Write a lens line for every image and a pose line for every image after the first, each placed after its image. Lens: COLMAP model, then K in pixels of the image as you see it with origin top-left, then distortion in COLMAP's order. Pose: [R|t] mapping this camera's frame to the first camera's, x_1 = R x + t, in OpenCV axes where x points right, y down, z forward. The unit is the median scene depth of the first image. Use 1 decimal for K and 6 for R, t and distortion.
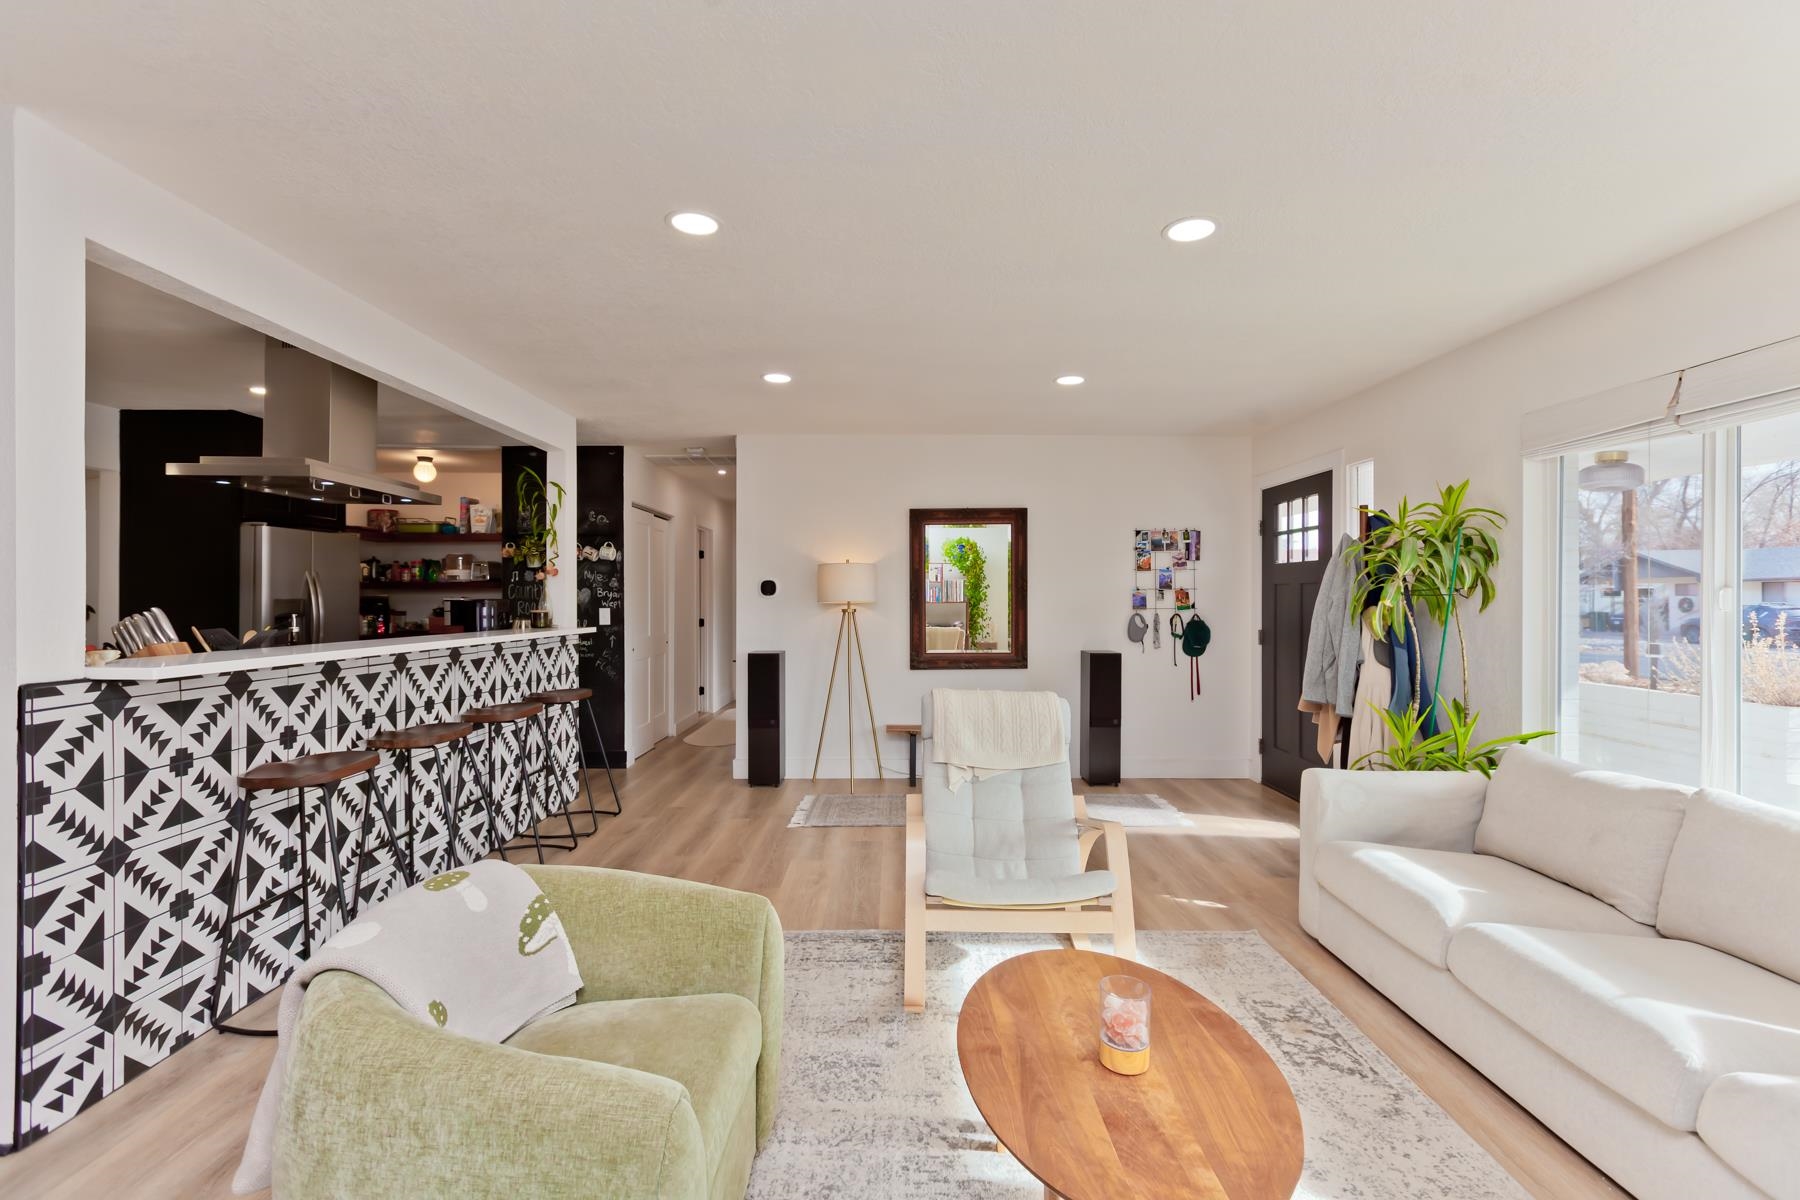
lens RADIAL K [[806.5, 0, 900.0], [0, 806.5, 600.0], [0, 0, 1]] dist [0.001782, -0.000083]
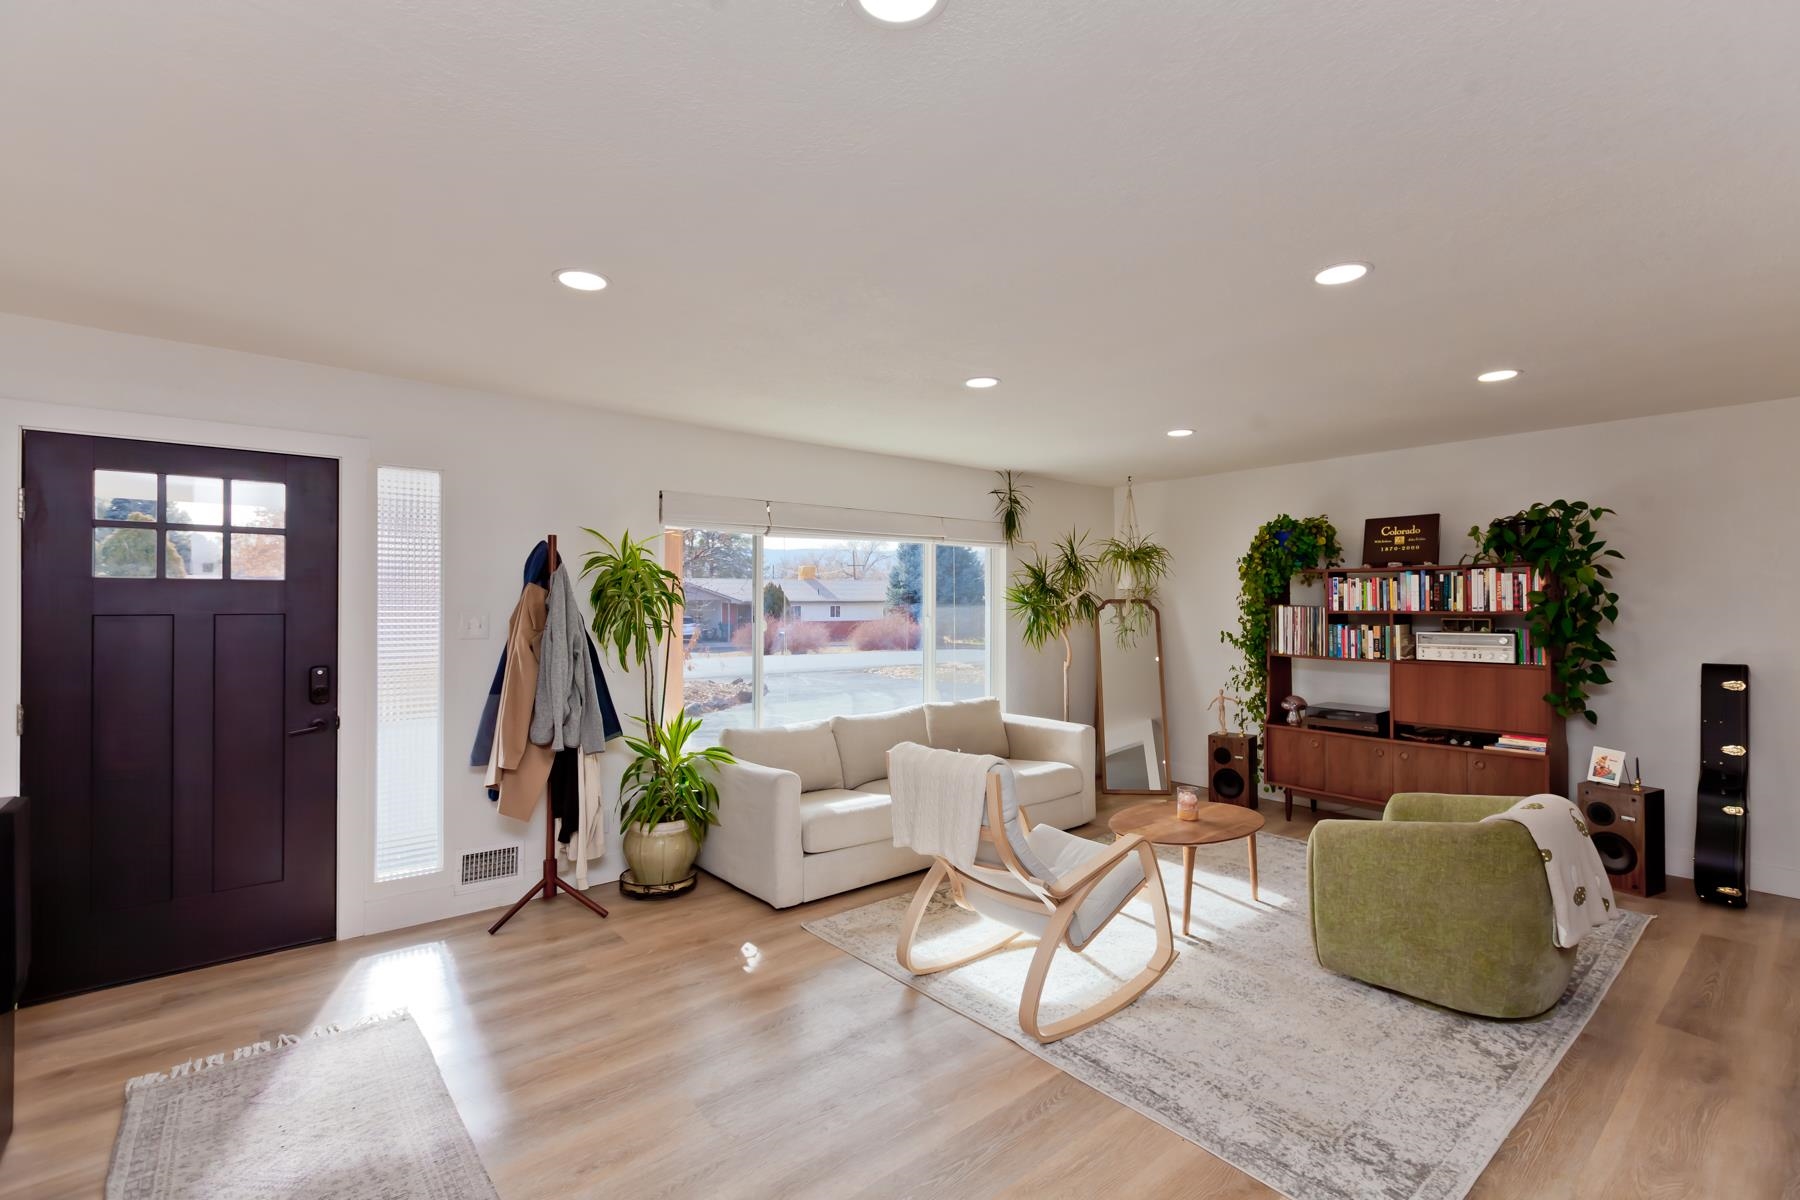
lens RADIAL K [[804.9, 0, 900.0], [0, 804.9, 600.0], [0, 0, 1]] dist [0.005609, -0.002434]
pose [[-0.636501, -0.000510, 0.771276, -0.496069], [0.000306, 1.000000, 0.000913, -0.048690], [-0.771276, 0.000818, -0.636501, 1.509285]]
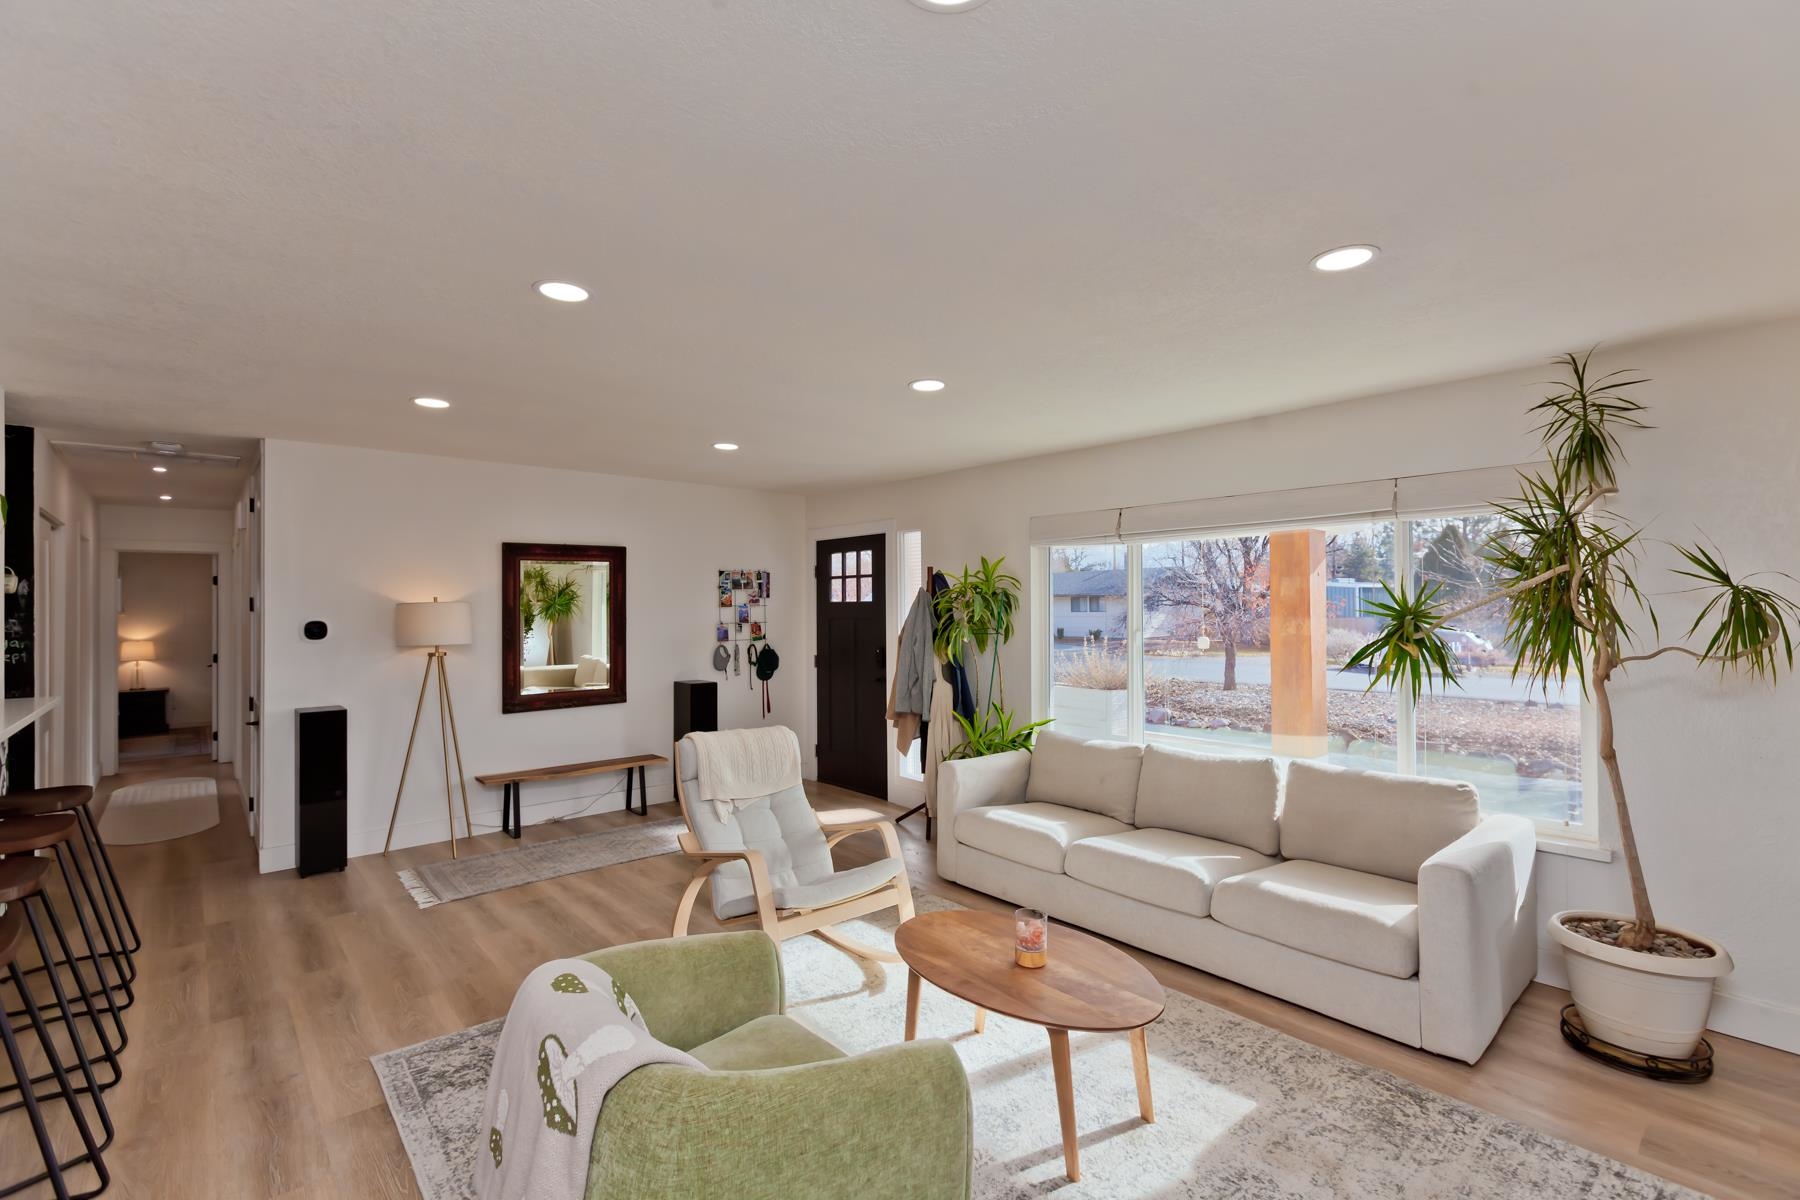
lens RADIAL K [[804.9, 0, 900.0], [0, 804.9, 600.0], [0, 0, 1]] dist [0.005609, -0.002434]
pose [[0.755017, 0.000310, 0.655706, -0.433660], [0.009369, 0.999893, -0.011260, -0.053340], [-0.655639, 0.014645, 0.754933, -0.012292]]
